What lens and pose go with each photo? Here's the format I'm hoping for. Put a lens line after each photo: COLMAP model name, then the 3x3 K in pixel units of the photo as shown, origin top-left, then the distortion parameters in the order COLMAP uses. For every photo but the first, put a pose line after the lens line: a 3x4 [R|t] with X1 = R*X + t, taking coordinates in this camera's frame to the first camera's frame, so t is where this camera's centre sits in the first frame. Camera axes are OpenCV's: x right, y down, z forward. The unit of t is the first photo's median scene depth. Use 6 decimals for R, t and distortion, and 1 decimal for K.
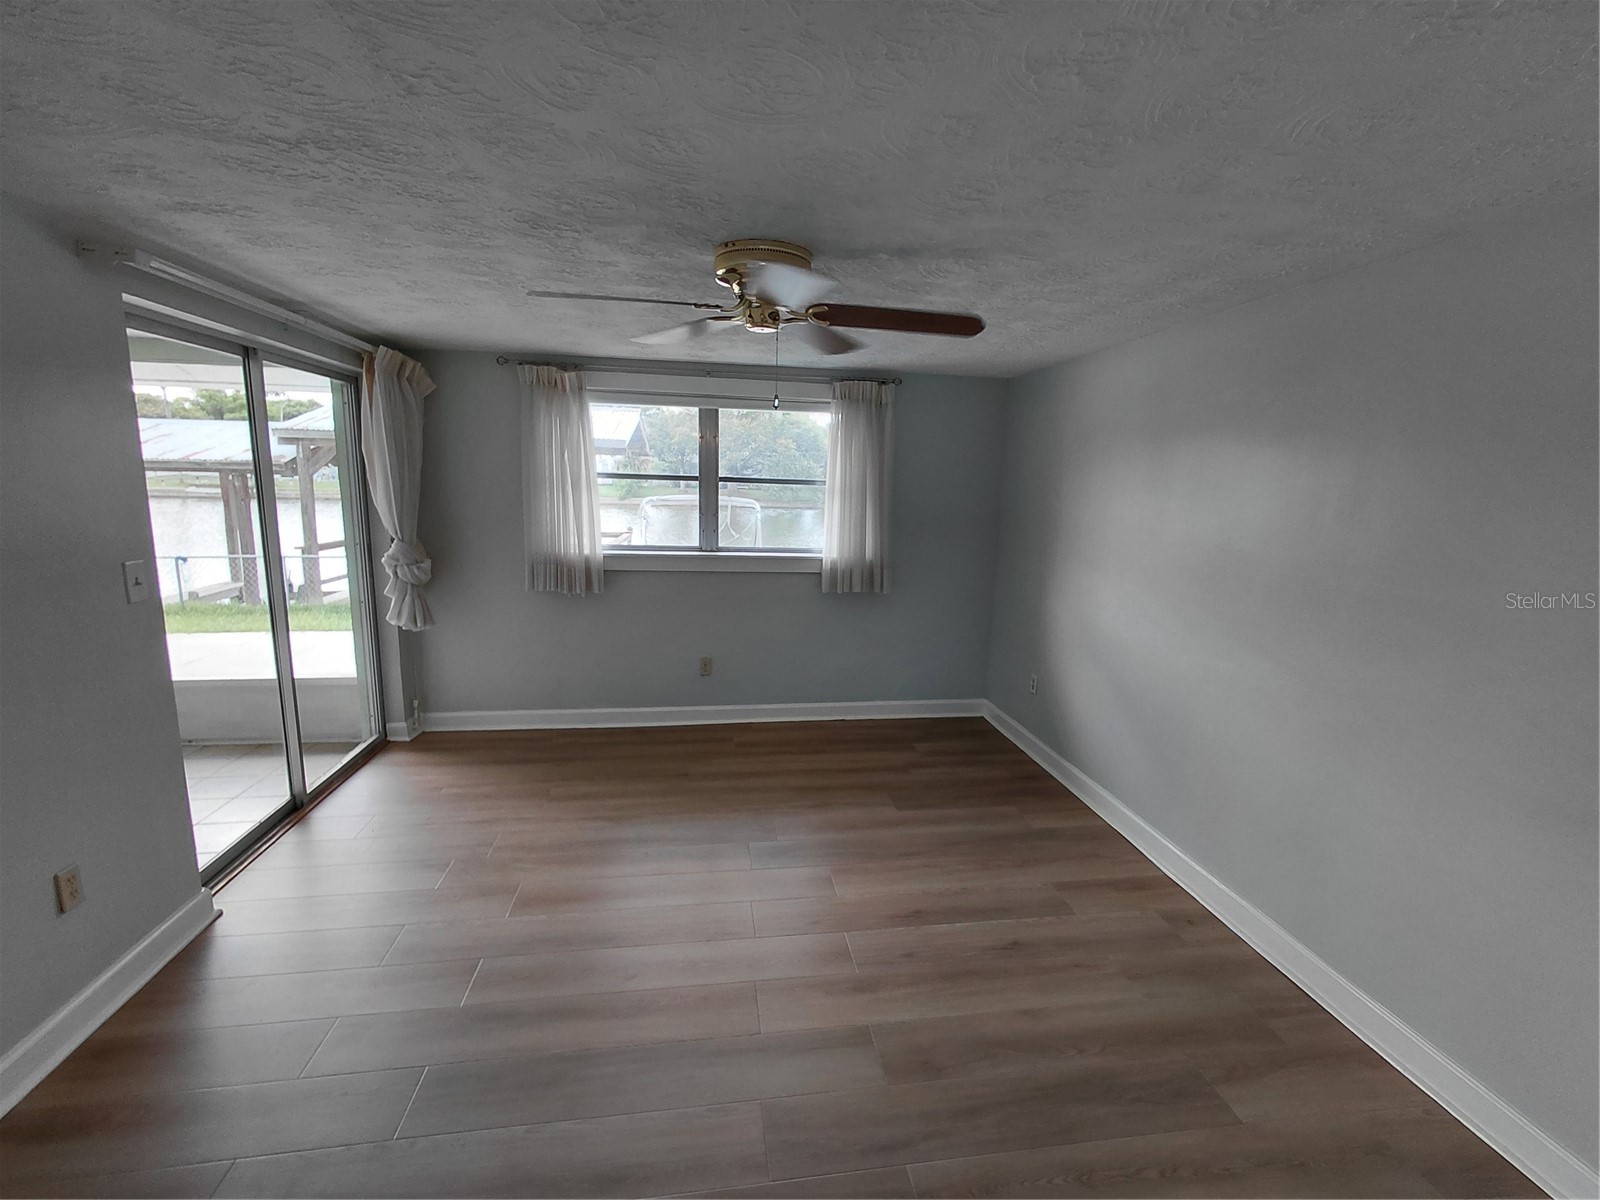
lens RADIAL K [[756.7, 0, 816.6], [0, 756.7, 615.7], [0, 0, 1]] dist [-0.003420, -0.000349]
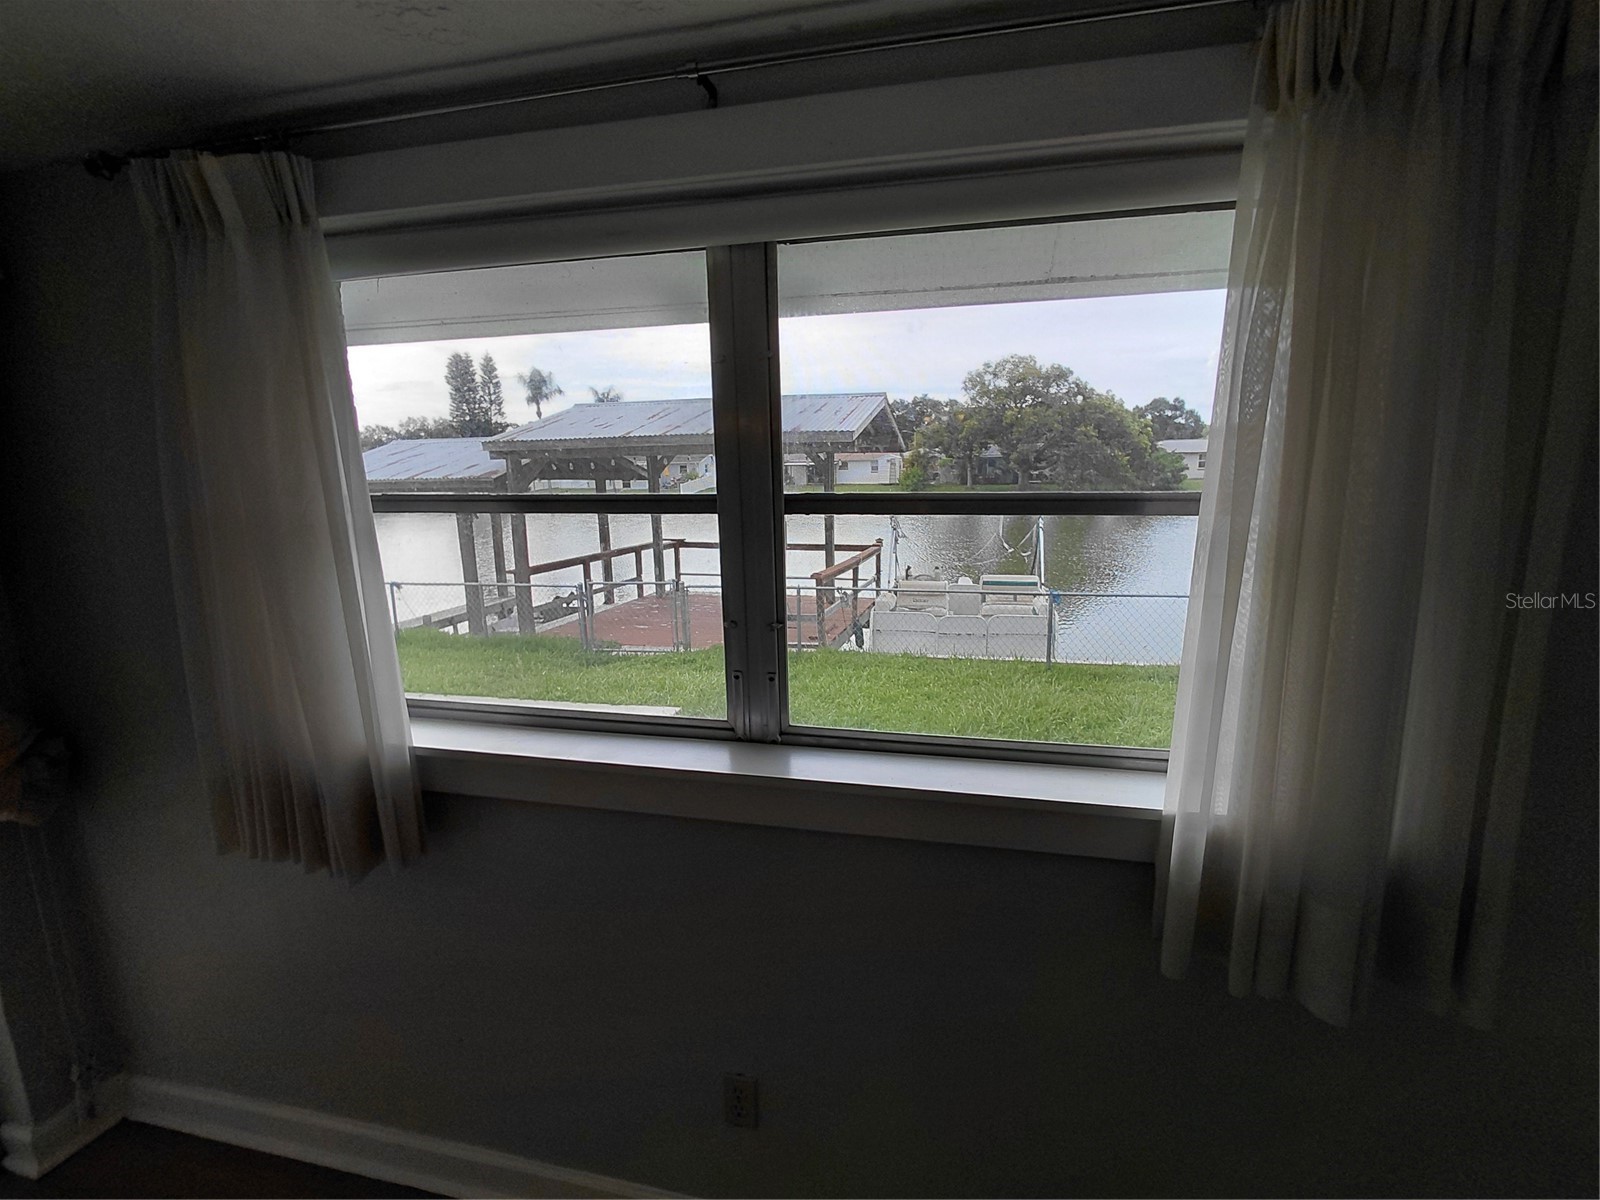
lens RADIAL K [[741.3, 0, 811.2], [0, 741.3, 621.3], [0, 0, 1]] dist [-0.001712, 0.000452]
pose [[0.924769, 0.033935, -0.379012, -0.010841], [-0.027871, 0.999381, 0.021476, -0.148358], [0.379506, -0.009297, 0.925143, 0.771750]]
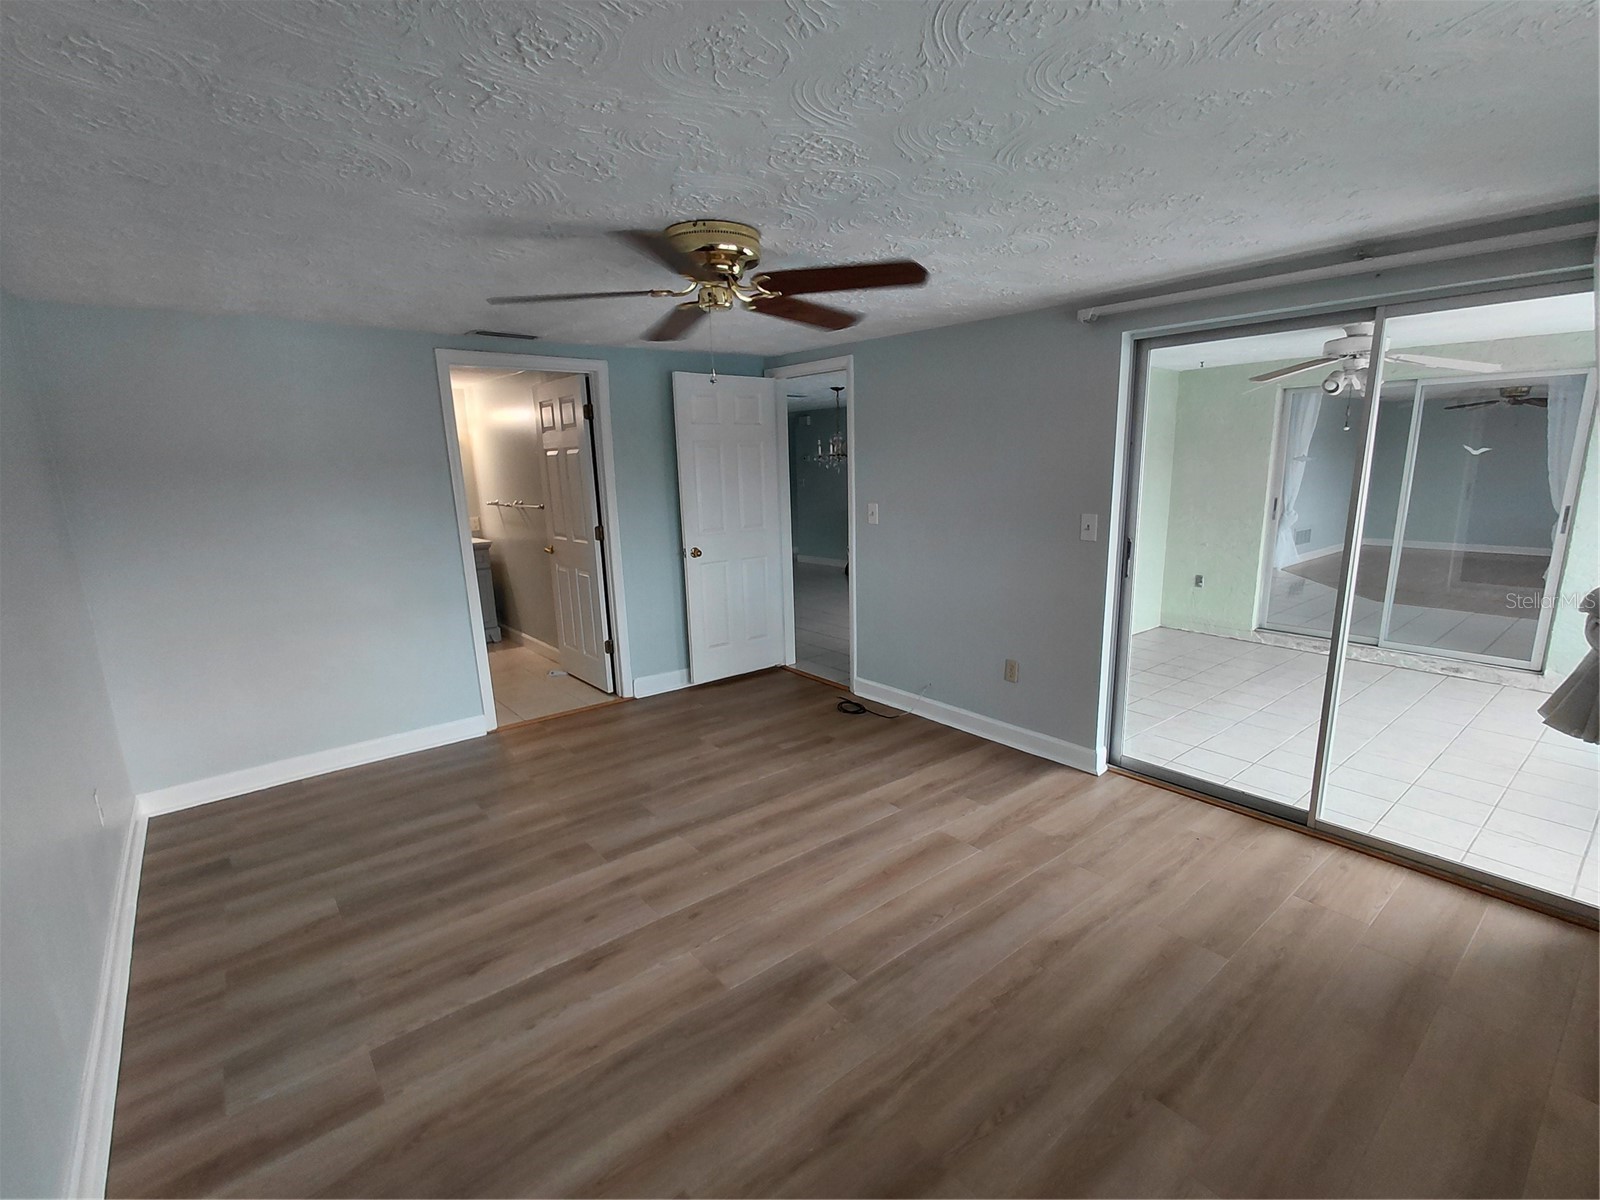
lens RADIAL K [[741.3, 0, 811.2], [0, 741.3, 621.3], [0, 0, 1]] dist [-0.001712, 0.000452]
pose [[-0.865223, 0.098271, -0.491663, 0.177825], [-0.095794, 0.930141, 0.354488, -0.177140], [0.492152, 0.353809, -0.795365, 1.013307]]
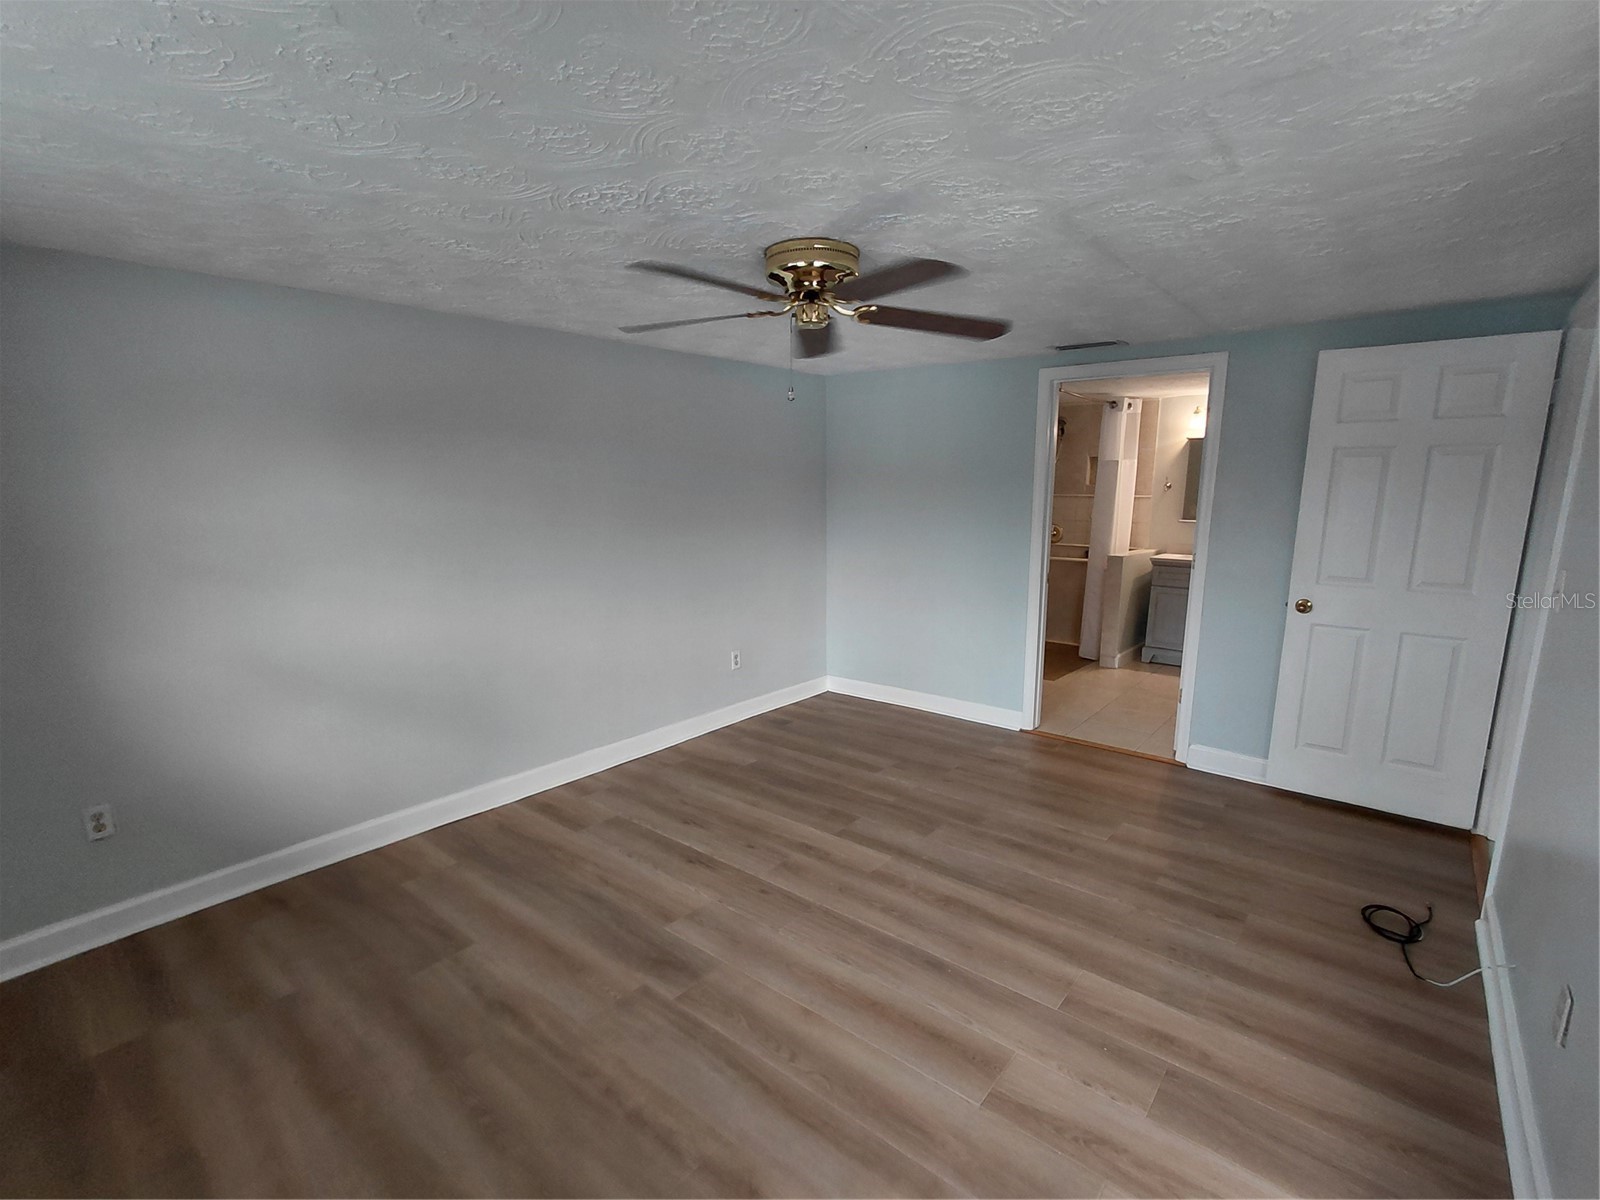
lens RADIAL K [[741.3, 0, 811.2], [0, 741.3, 621.3], [0, 0, 1]] dist [-0.001712, 0.000452]
pose [[-0.660983, -0.165302, 0.731968, -0.445321], [0.122899, 0.938417, 0.322906, -0.165452], [-0.740268, 0.303394, -0.599963, 0.871666]]
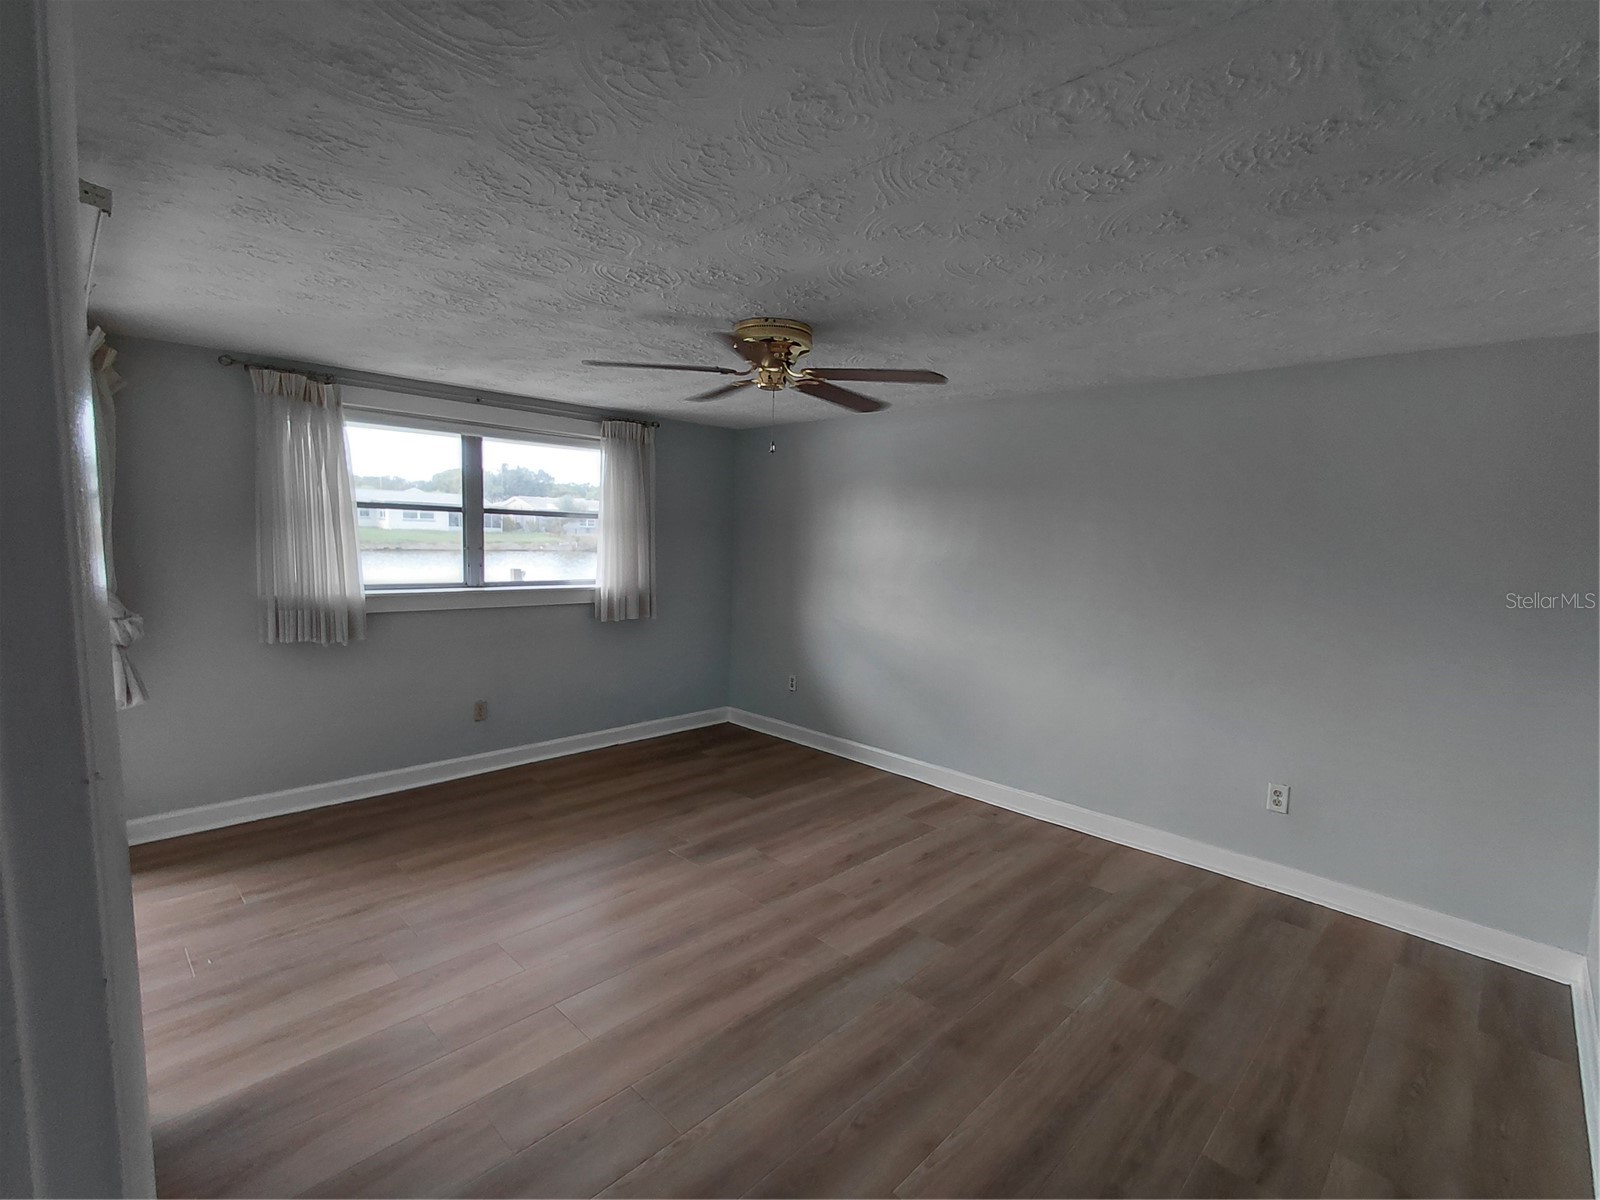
lens RADIAL K [[756.7, 0, 816.6], [0, 756.7, 615.7], [0, 0, 1]] dist [-0.003420, -0.000349]
pose [[0.798740, -0.067679, 0.597857, -0.387798], [0.098579, 0.994947, -0.019071, 0.009927], [-0.593545, 0.074168, 0.801376, 0.002259]]
